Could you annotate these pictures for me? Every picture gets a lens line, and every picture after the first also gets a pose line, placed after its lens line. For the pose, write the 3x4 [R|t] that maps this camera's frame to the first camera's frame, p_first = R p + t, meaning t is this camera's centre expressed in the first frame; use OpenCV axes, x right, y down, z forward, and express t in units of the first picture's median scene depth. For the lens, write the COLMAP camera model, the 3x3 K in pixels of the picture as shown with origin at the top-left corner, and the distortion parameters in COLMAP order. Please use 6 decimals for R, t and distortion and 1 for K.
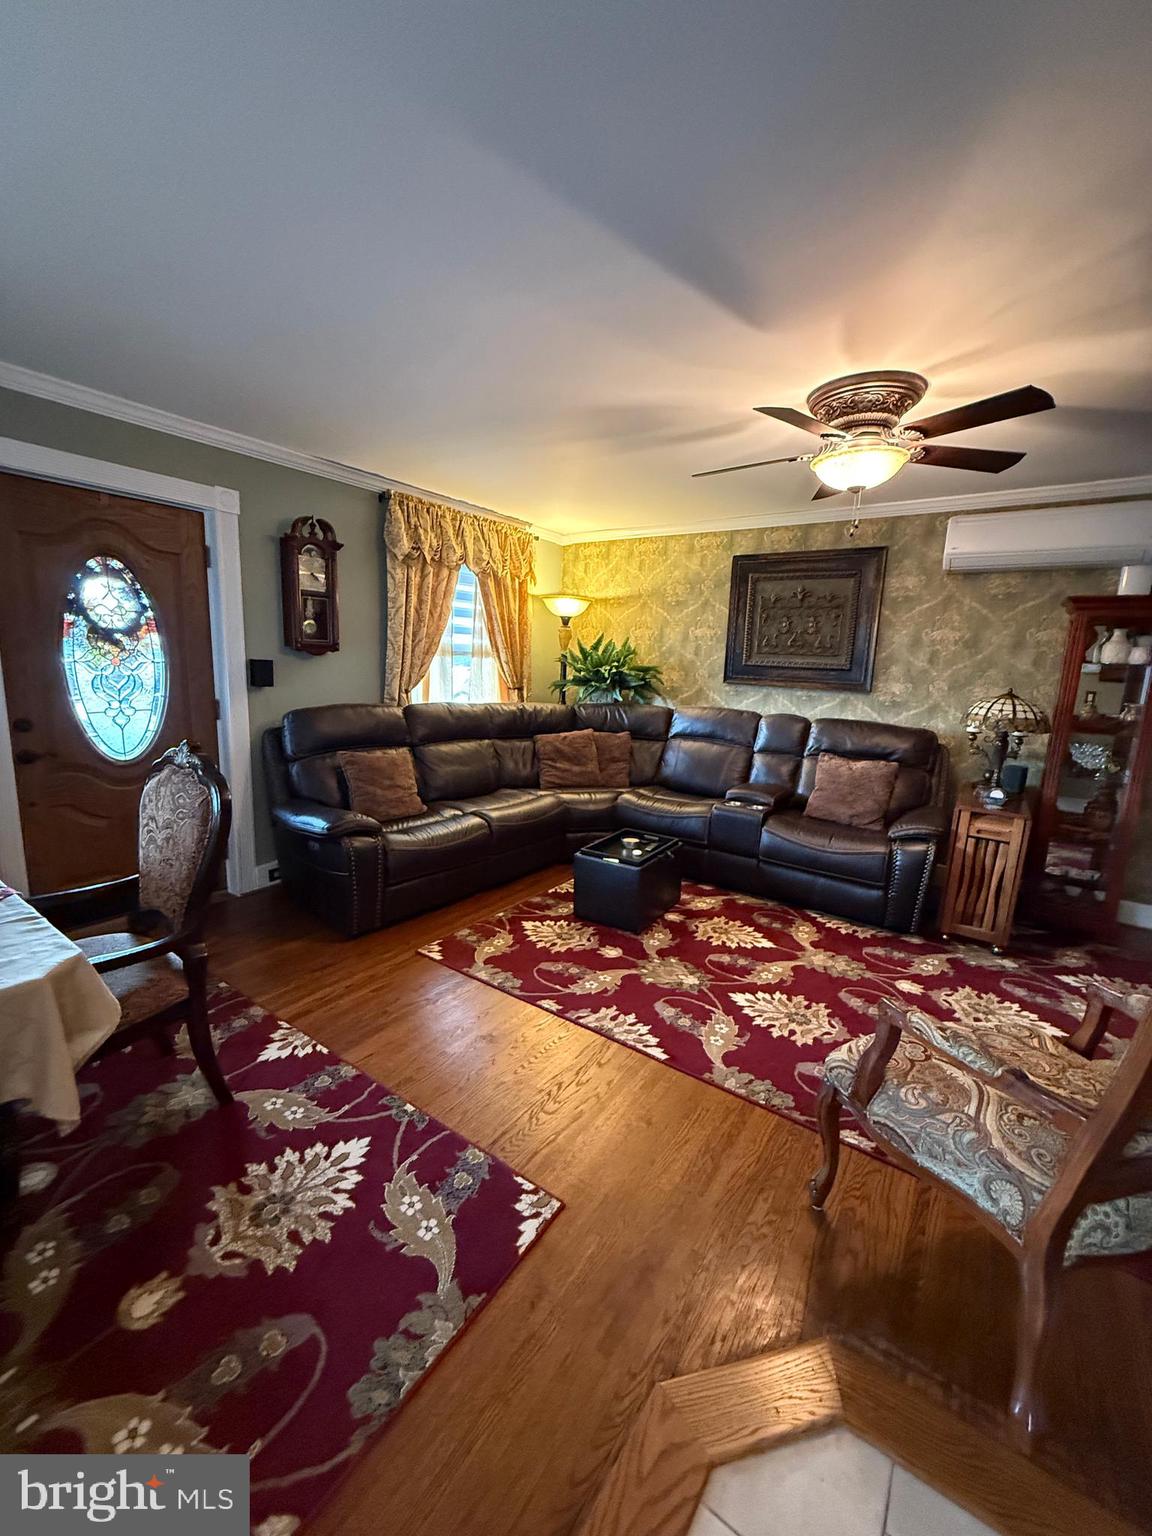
lens RADIAL K [[613.6, 0, 572.7], [0, 613.6, 769.6], [0, 0, 1]] dist [0.002579, 0.000186]
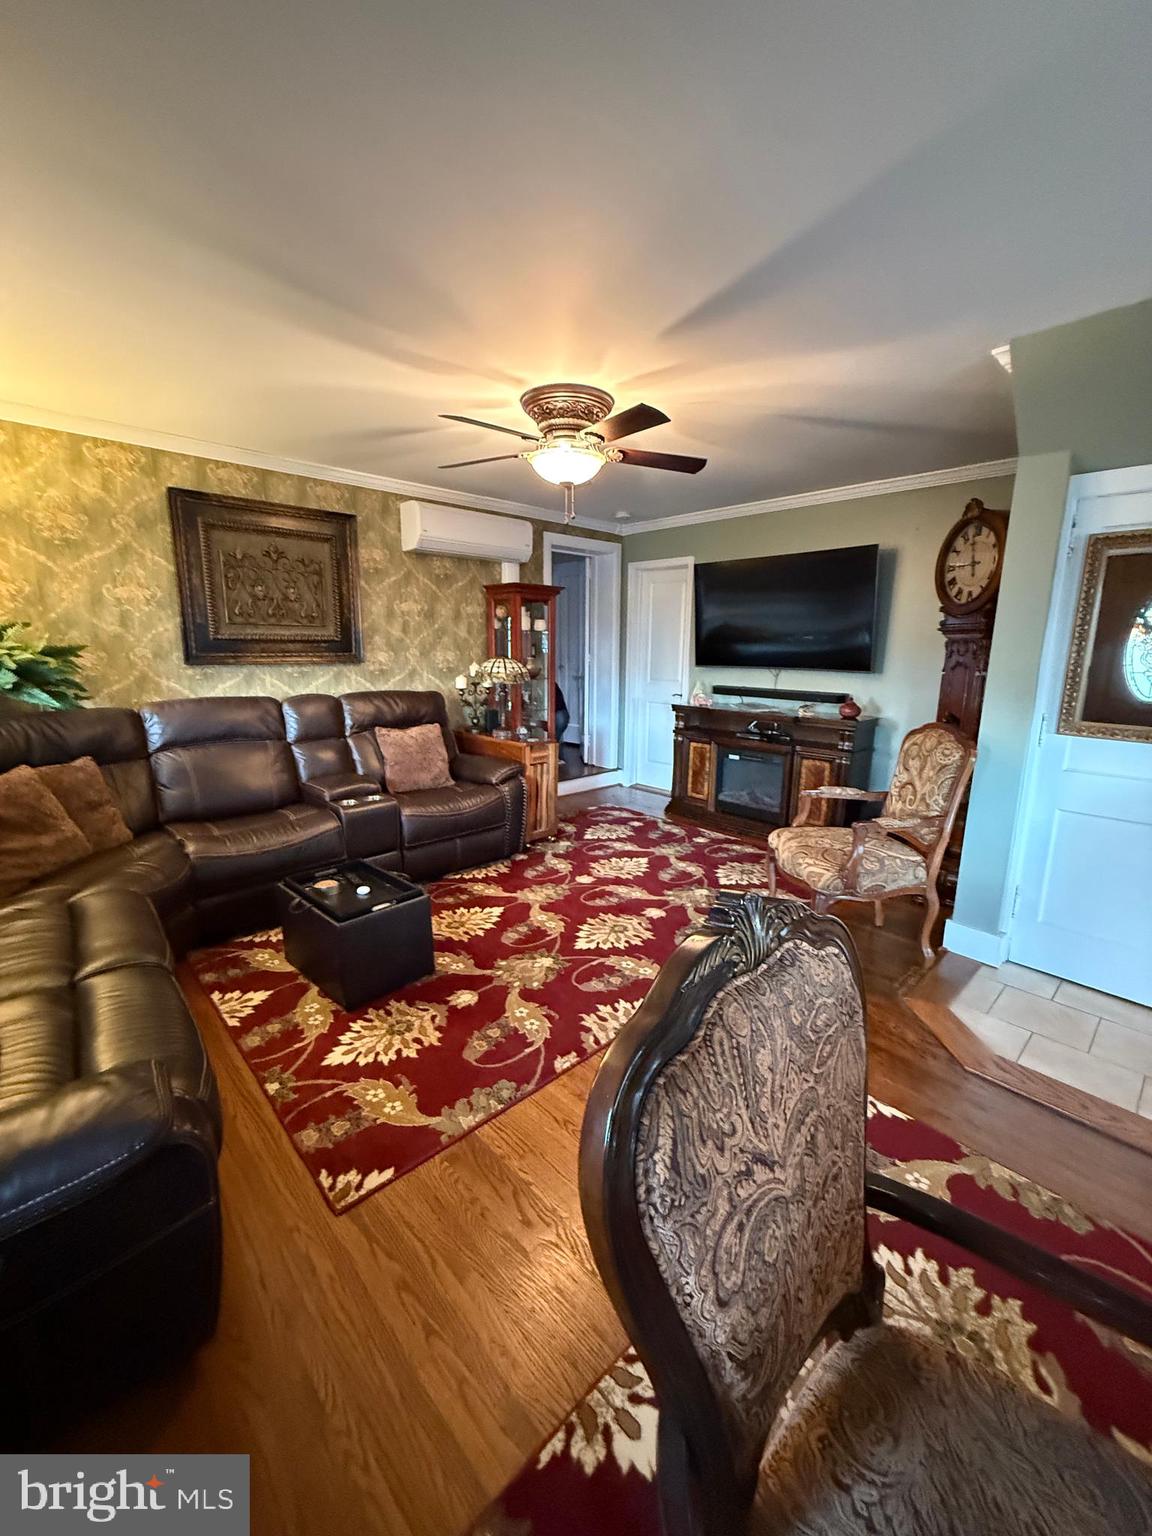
lens RADIAL K [[613.6, 0, 577.3], [0, 613.6, 767.4], [0, 0, 1]] dist [0.002579, 0.000186]
pose [[0.200963, -0.229956, 0.952226, -0.609616], [0.178040, 0.964441, 0.195331, -0.130049], [-0.963284, 0.130280, 0.234758, 0.620316]]
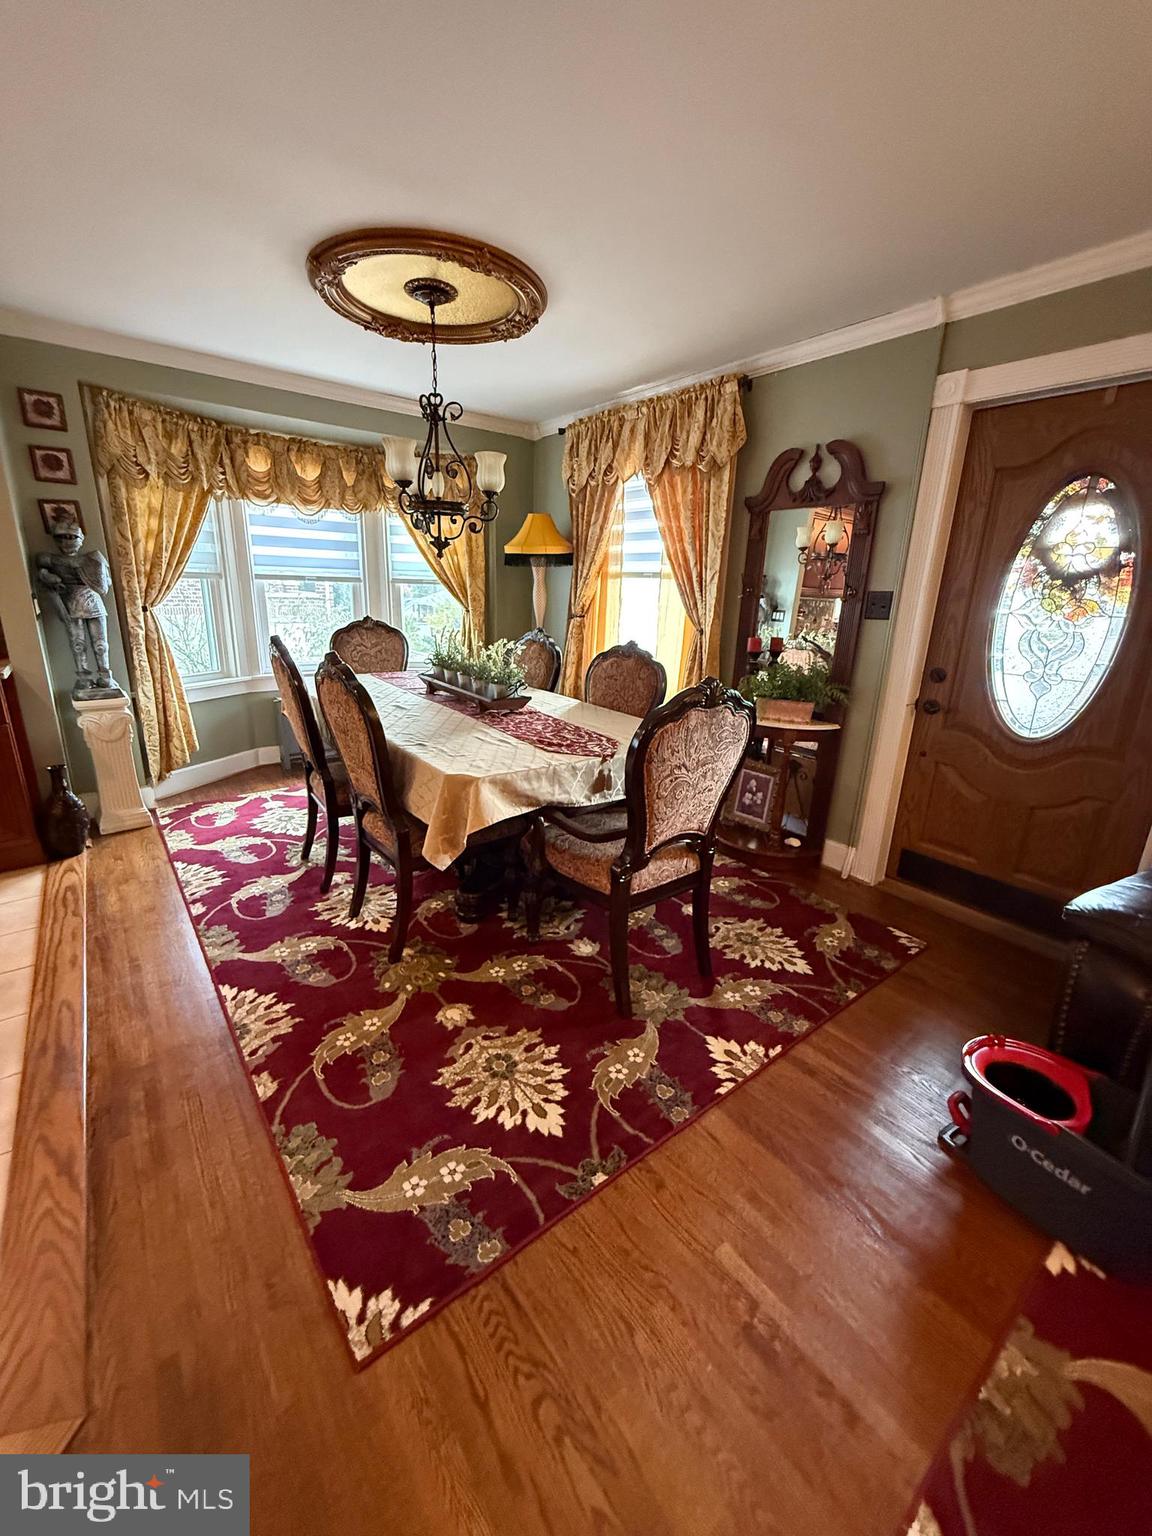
lens RADIAL K [[613.6, 0, 574.1], [0, 613.6, 763.5], [0, 0, 1]] dist [0.002579, 0.000186]
pose [[-0.288433, 0.227205, -0.930153, 0.213677], [-0.216206, 0.930895, 0.294431, -0.093508], [0.932771, 0.286028, -0.219378, 0.632312]]
